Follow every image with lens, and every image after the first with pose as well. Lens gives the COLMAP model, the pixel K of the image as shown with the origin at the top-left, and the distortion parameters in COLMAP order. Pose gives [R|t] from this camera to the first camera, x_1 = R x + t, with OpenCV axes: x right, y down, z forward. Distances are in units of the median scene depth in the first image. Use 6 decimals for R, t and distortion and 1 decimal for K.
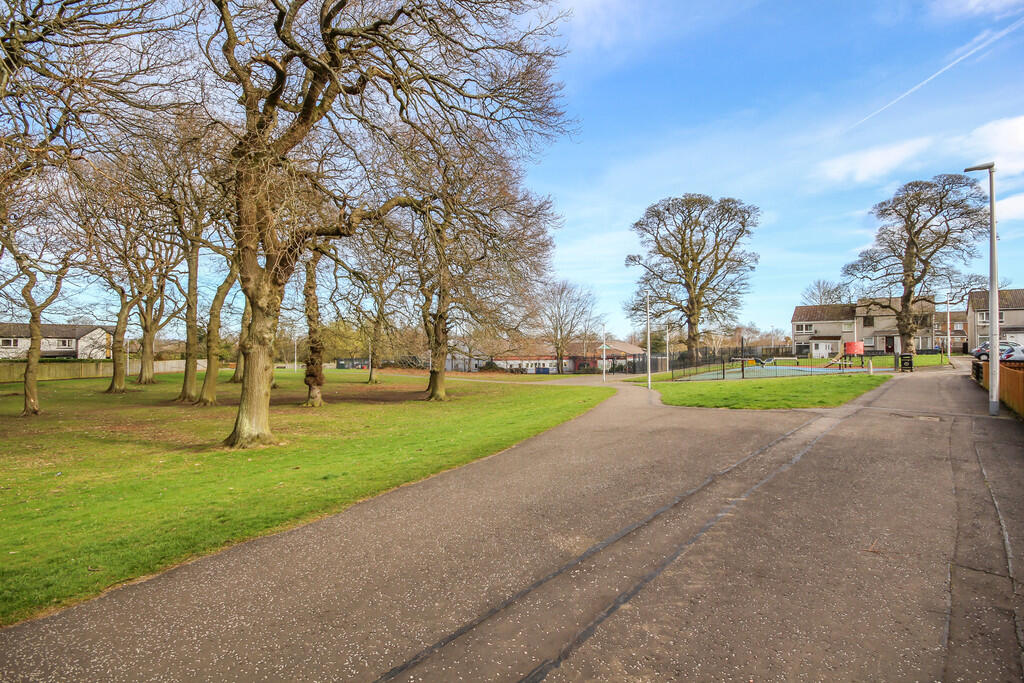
lens RADIAL K [[480.0, 0, 517.3], [0, 480.0, 341.9], [0, 0, 1]] dist [-0.002601, -0.001467]
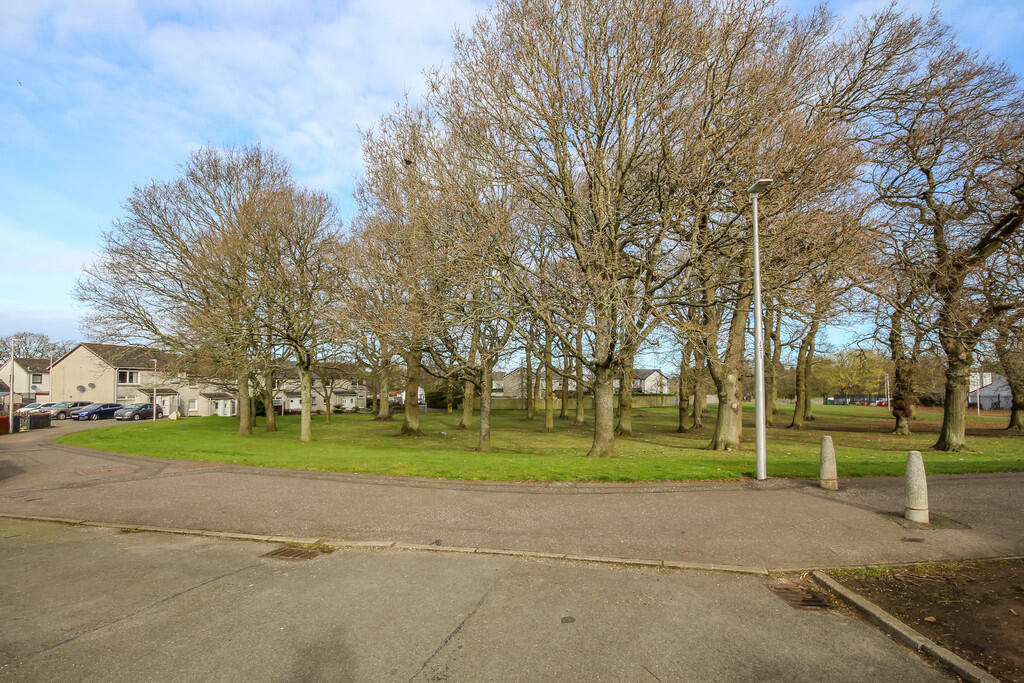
lens RADIAL K [[480.0, 0, 517.2], [0, 480.0, 343.2], [0, 0, 1]] dist [-0.002601, -0.001467]
pose [[0.661562, -0.071949, -0.746431, -0.156945], [0.018698, 0.996660, -0.079497, -0.014173], [0.749658, 0.038635, 0.660697, -0.489002]]
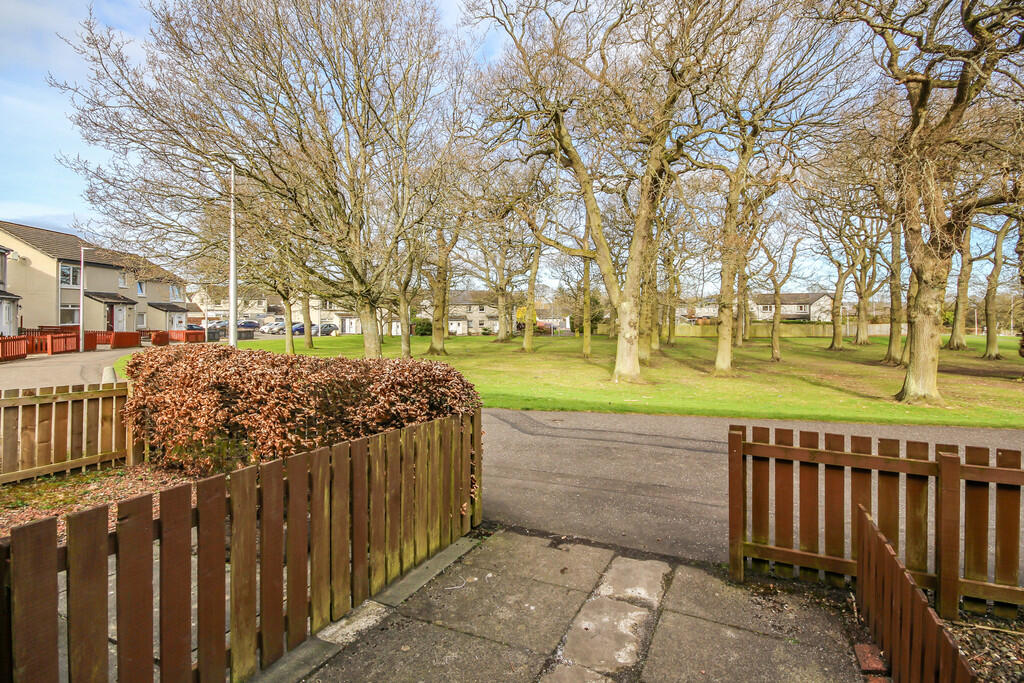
lens RADIAL K [[480.0, 0, 538.2], [0, 480.0, 311.5], [0, 0, 1]] dist [-0.002601, -0.001467]
pose [[0.298187, -0.002560, -0.954504, 0.119893], [0.016974, 0.999853, 0.002621, -0.008814], [0.954357, -0.016983, 0.298187, -0.087617]]
